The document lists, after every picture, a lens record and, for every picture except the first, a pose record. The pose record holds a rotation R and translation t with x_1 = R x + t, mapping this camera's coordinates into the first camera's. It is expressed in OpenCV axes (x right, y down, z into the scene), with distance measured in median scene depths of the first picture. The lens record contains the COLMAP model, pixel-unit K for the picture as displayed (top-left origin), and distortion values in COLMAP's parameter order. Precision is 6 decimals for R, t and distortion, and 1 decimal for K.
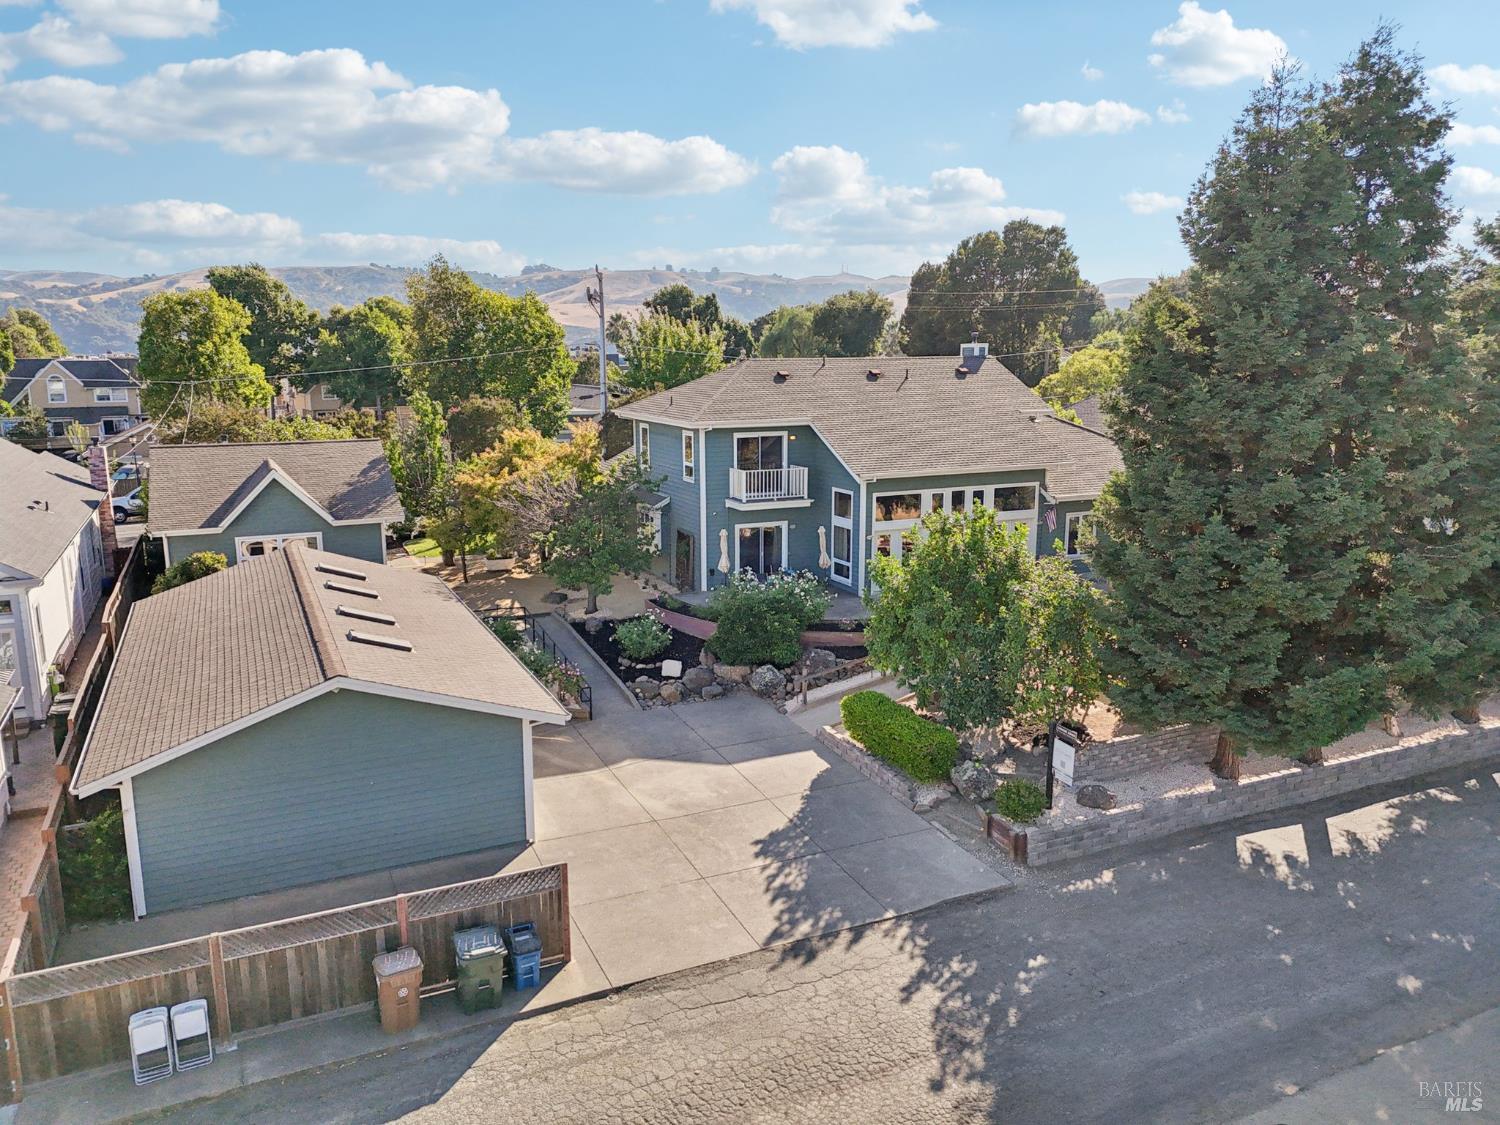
lens RADIAL K [[1091.1, 0, 745.2], [0, 1091.1, 564.6], [0, 0, 1]] dist [0.079038, -0.070177]
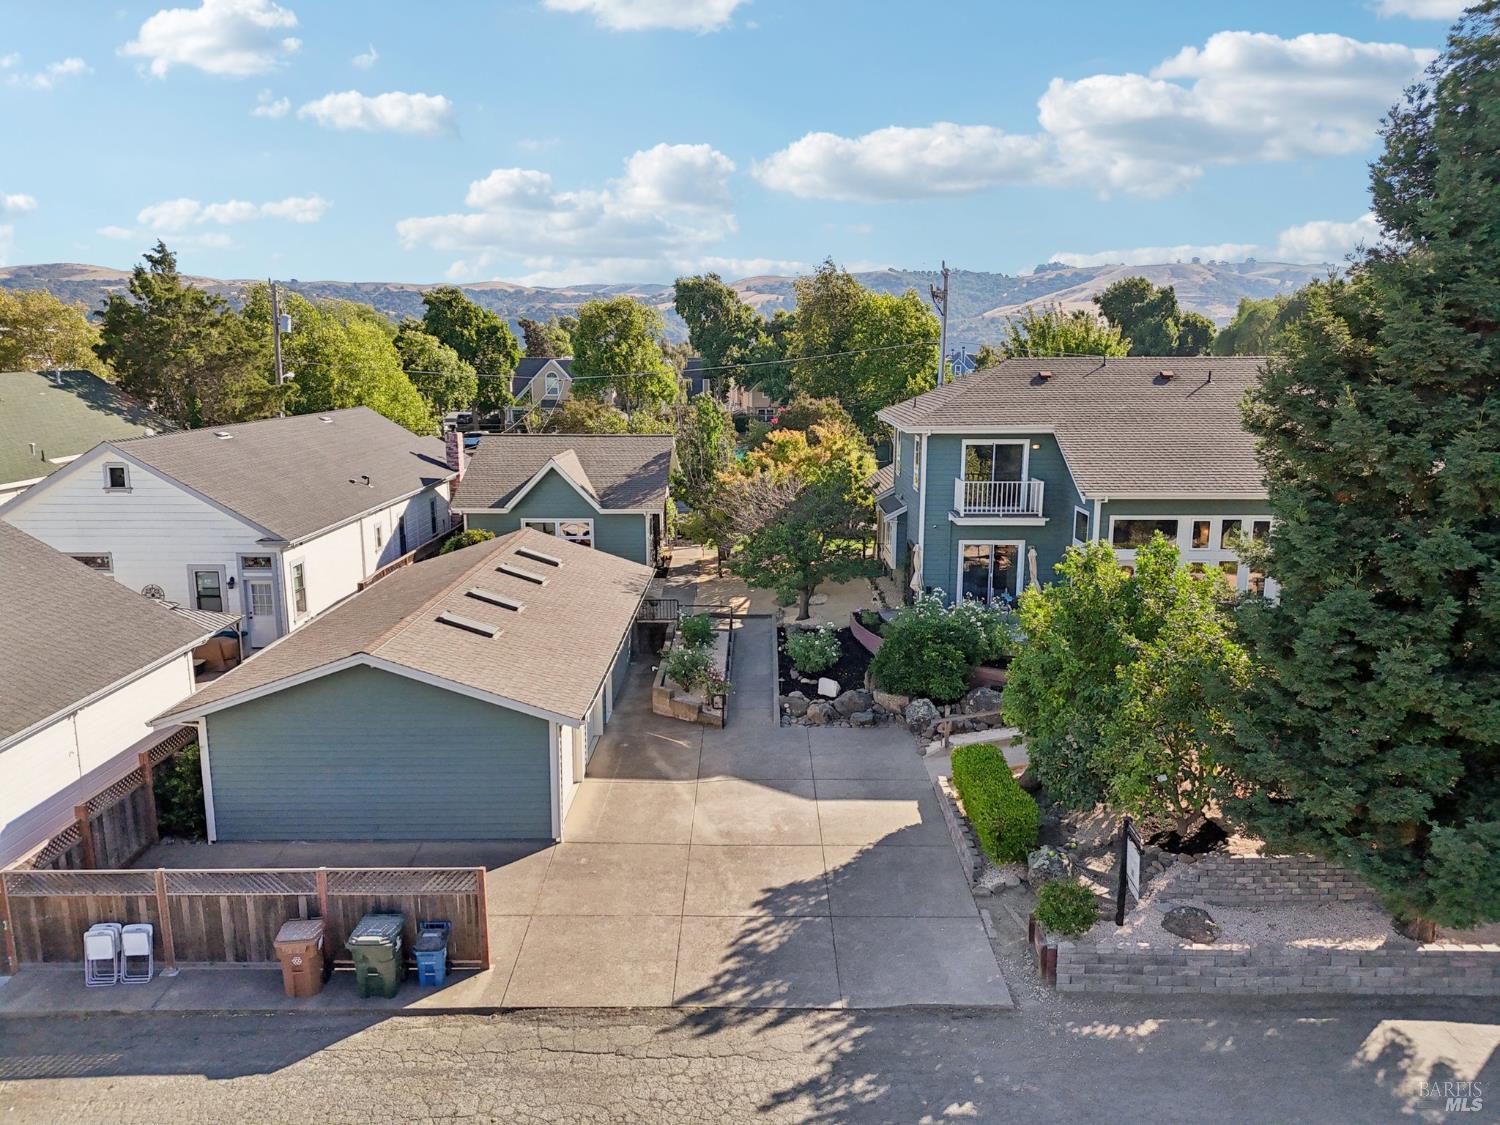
lens RADIAL K [[1091.1, 0, 745.2], [0, 1091.1, 564.6], [0, 0, 1]] dist [0.079038, -0.070177]
pose [[0.904892, 0.084561, -0.417156, 0.346538], [-0.084639, 0.996243, 0.018348, -0.029831], [0.417140, 0.018704, 0.908650, 0.157889]]
